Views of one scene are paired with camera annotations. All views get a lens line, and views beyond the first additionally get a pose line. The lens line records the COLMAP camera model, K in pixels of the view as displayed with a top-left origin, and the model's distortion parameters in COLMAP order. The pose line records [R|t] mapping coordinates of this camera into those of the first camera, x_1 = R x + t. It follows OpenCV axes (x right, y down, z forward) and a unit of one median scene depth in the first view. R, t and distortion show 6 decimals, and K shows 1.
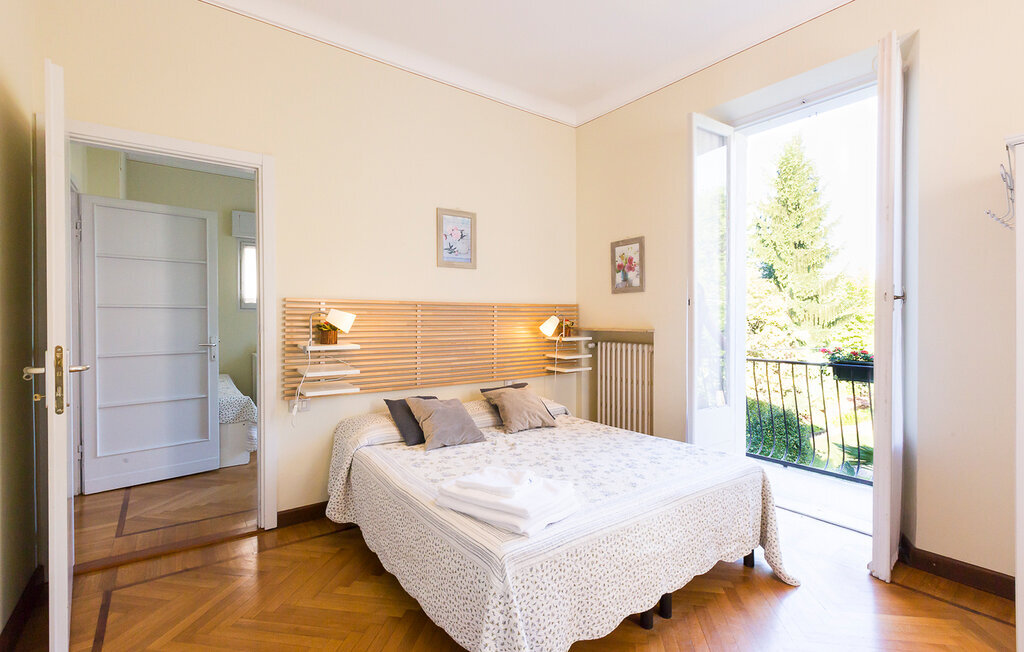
lens RADIAL K [[454.9, 0, 511.4], [0, 454.9, 322.1], [0, 0, 1]] dist [-0.000828, -0.000001]
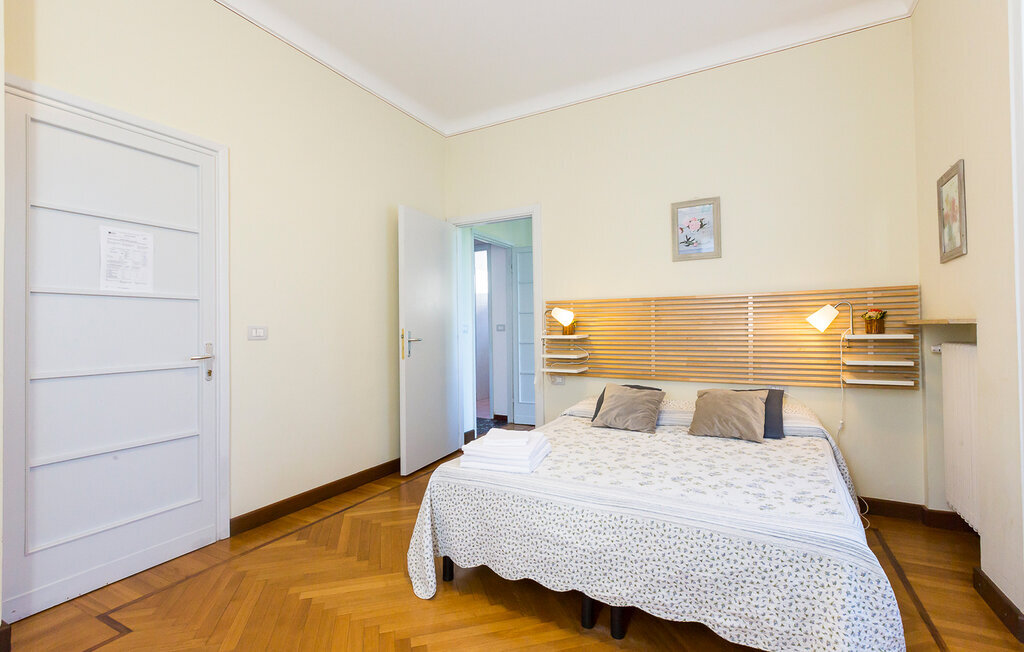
lens RADIAL K [[465.4, 0, 513.5], [0, 465.4, 323.3], [0, 0, 1]] dist [-0.001065, -0.000011]
pose [[0.425883, -0.014857, -0.904656, 0.606434], [0.003188, 0.999884, -0.014920, 0.028158], [0.904773, 0.003470, 0.425880, 0.240058]]
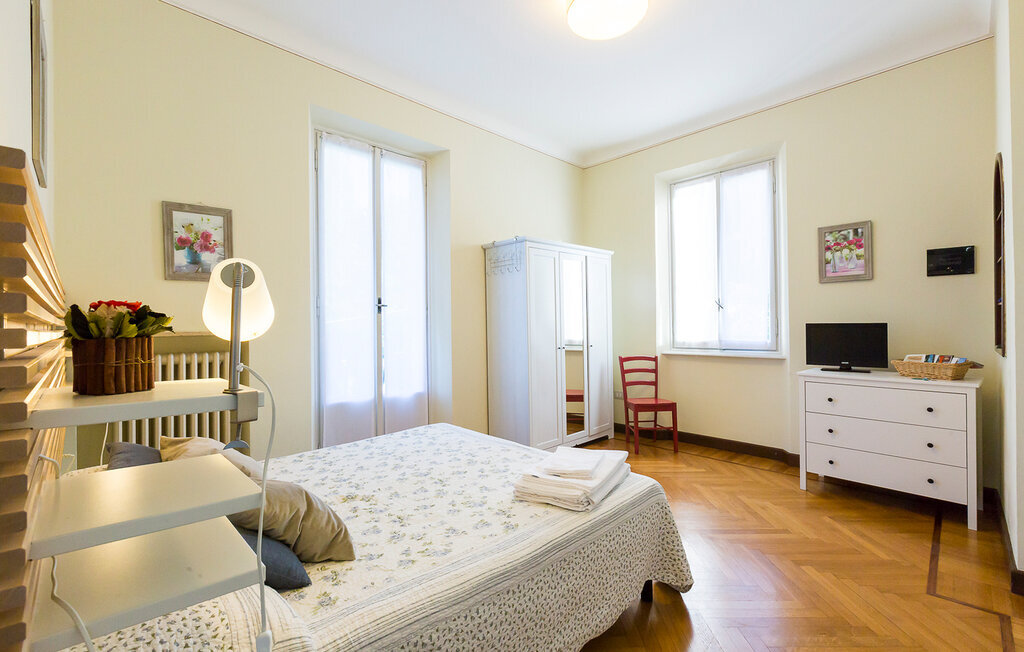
lens RADIAL K [[454.9, 0, 511.4], [0, 454.9, 322.1], [0, 0, 1]] dist [-0.000828, -0.000001]
pose [[-0.134499, 0.008705, 0.990876, -0.549879], [0.020147, 0.999779, -0.006049, 0.014081], [-0.990709, 0.019150, -0.134644, 0.667770]]
